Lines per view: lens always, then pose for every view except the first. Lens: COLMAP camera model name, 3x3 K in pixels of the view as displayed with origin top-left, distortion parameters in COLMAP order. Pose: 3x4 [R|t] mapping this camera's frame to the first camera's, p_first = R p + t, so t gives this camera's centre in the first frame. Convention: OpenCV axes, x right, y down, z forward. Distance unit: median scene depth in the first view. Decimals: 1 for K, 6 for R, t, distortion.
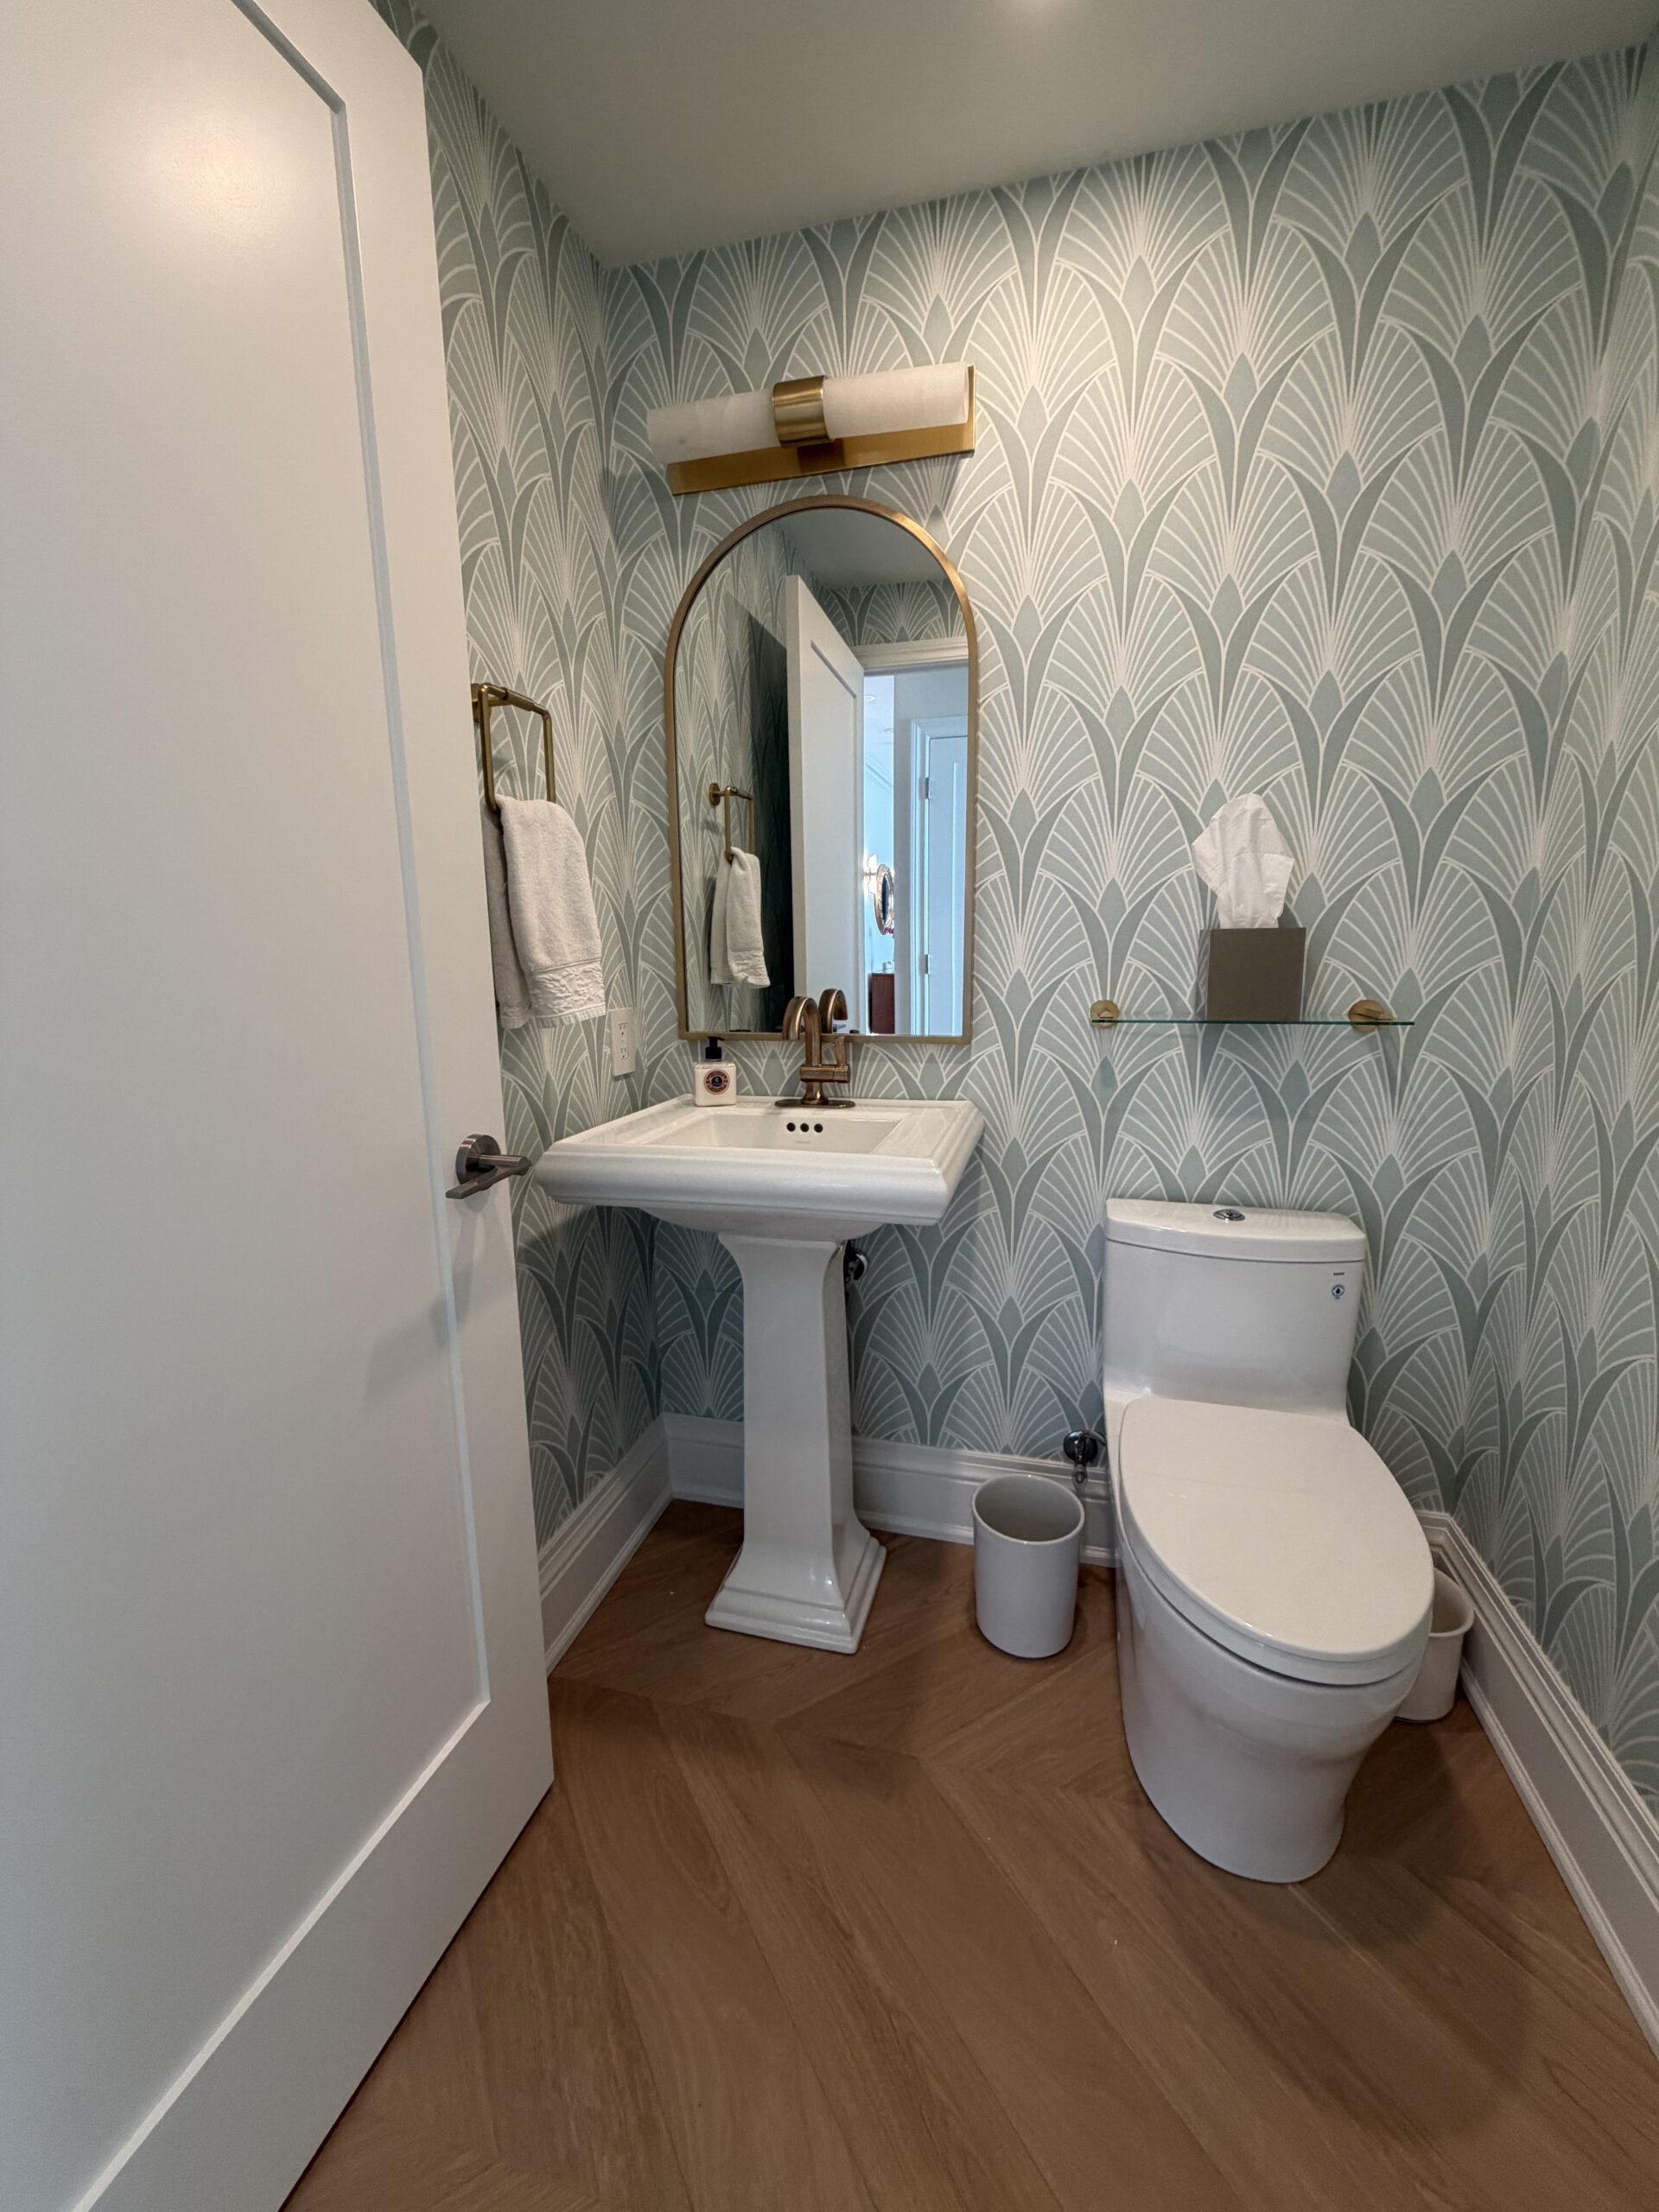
lens RADIAL K [[884.3, 0, 837.7], [0, 884.3, 1101.0], [0, 0, 1]] dist [0.000619, -0.000061]
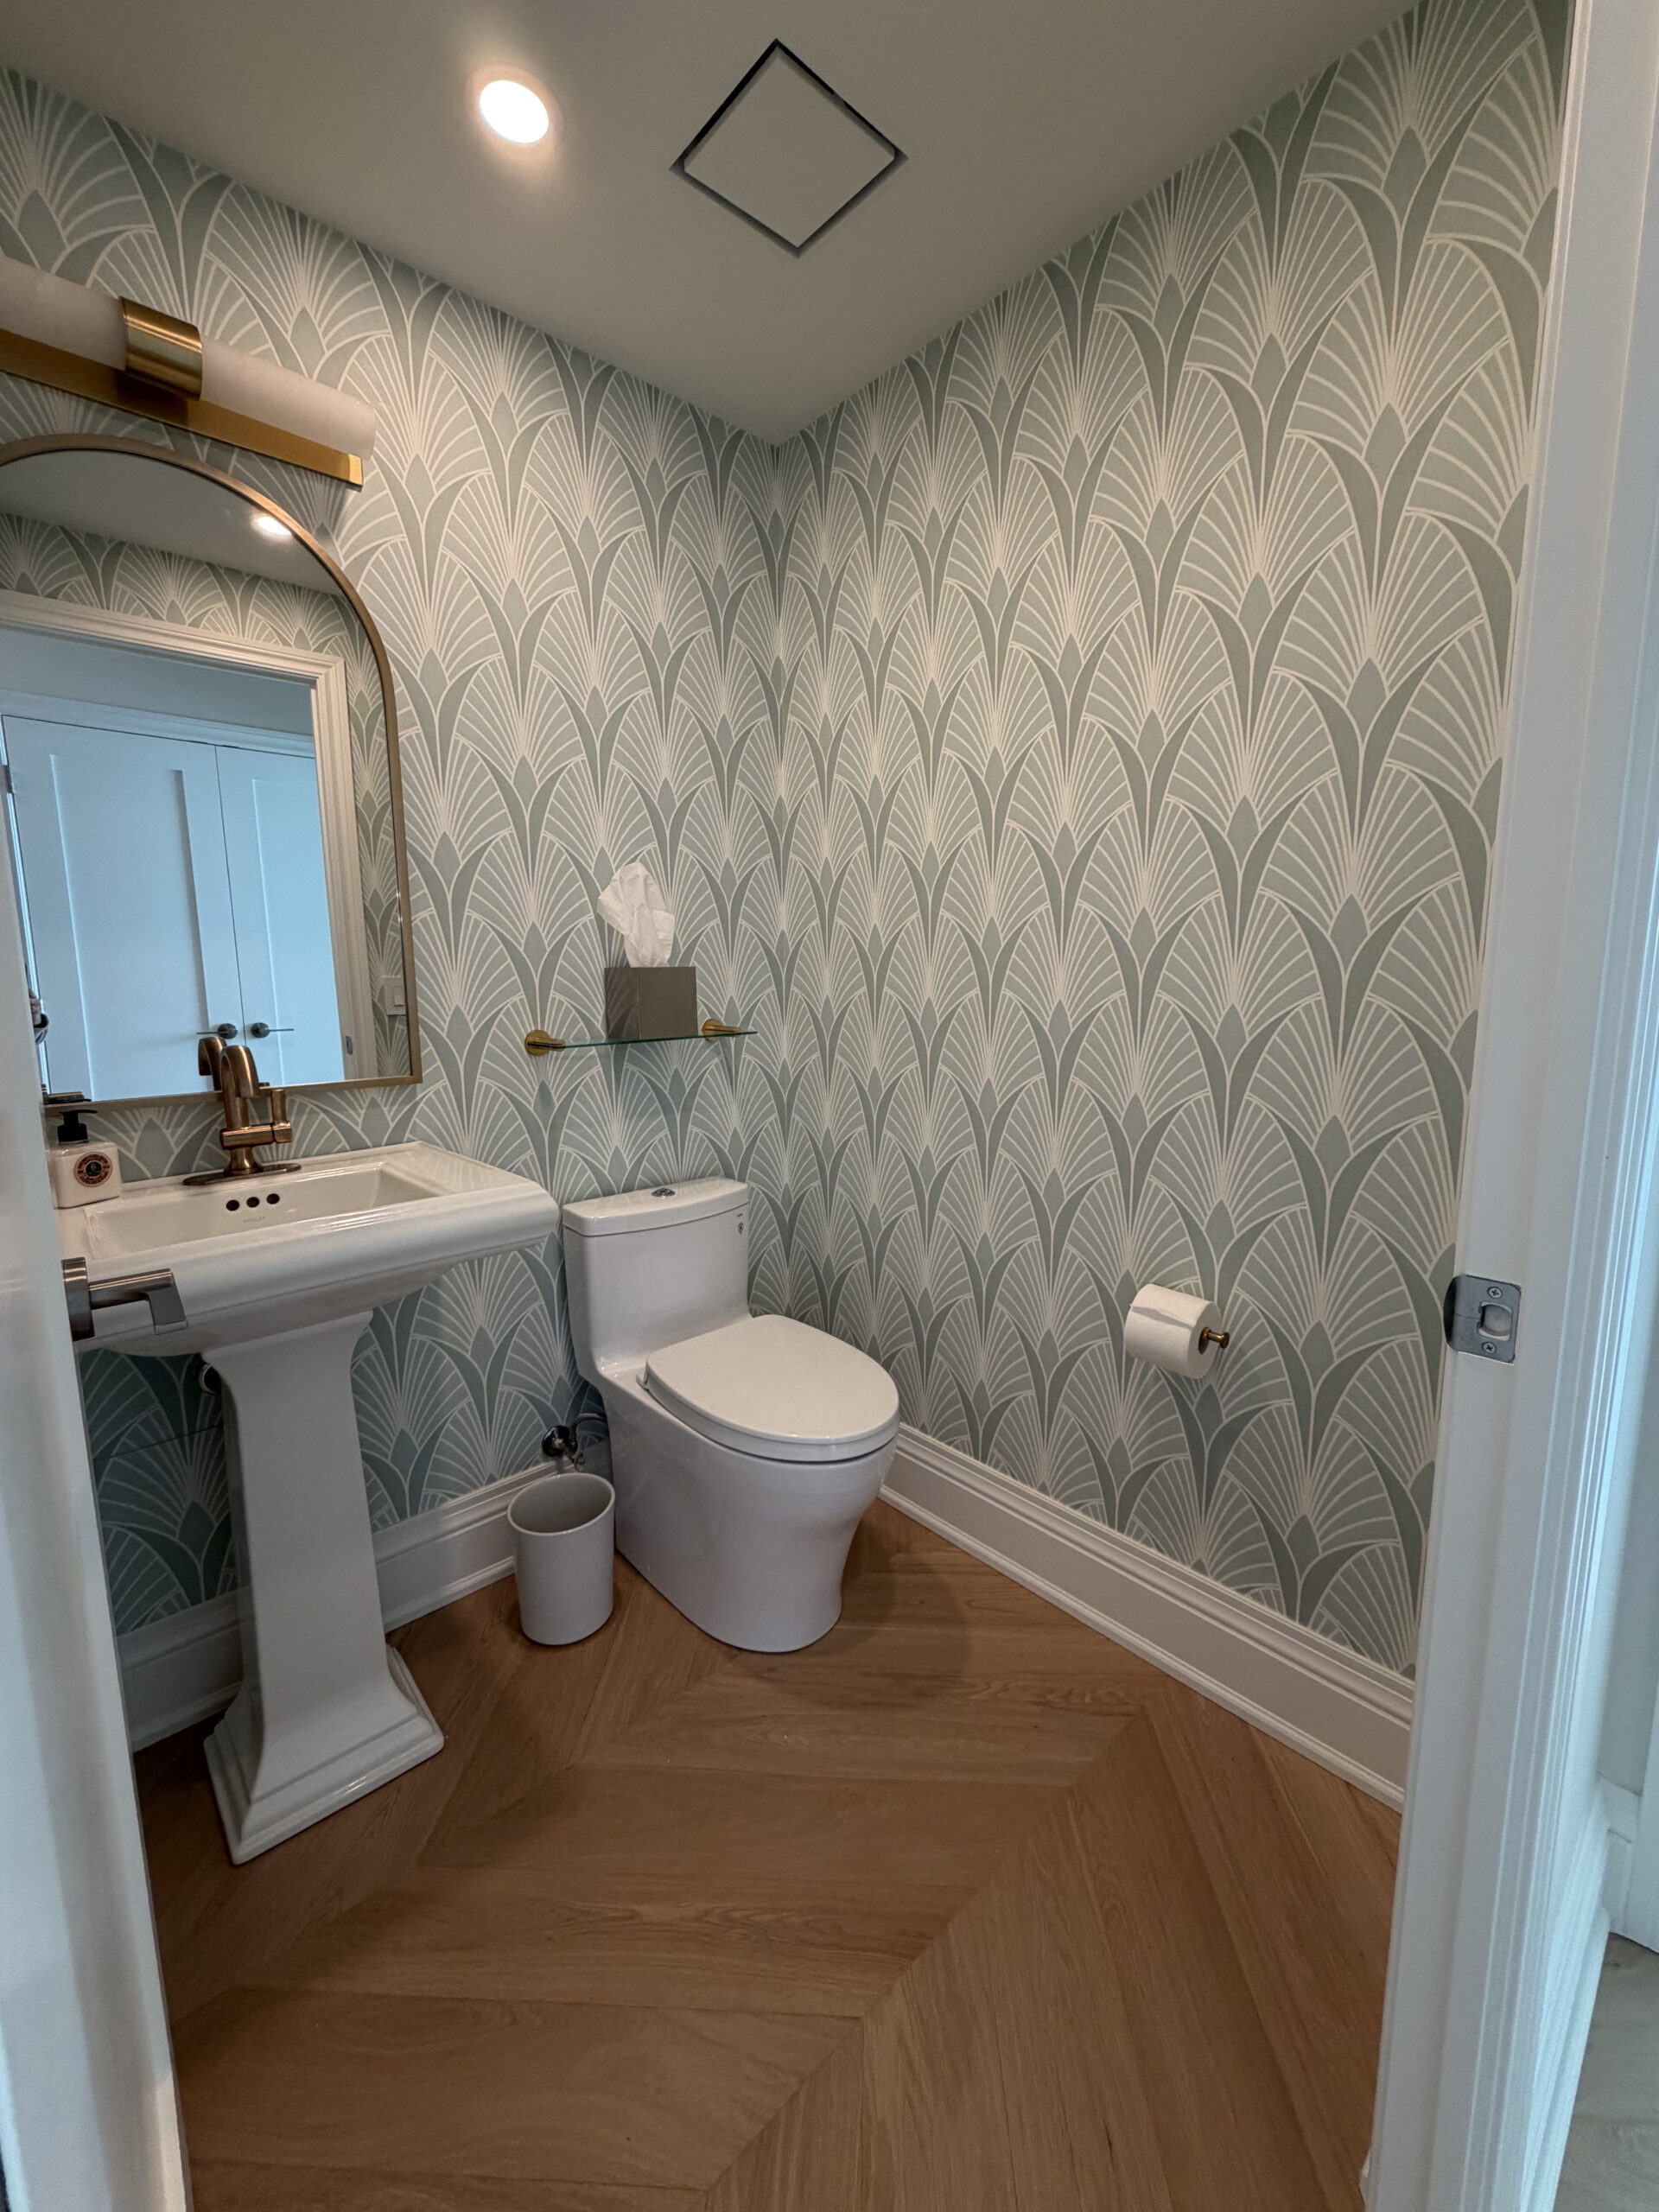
lens RADIAL K [[884.3, 0, 835.6], [0, 884.3, 1101.6], [0, 0, 1]] dist [0.000619, -0.000061]
pose [[0.543771, -0.120784, 0.830496, -0.452517], [0.155670, 0.986932, 0.041610, -0.013431], [-0.824670, 0.106657, 0.555468, 0.082563]]
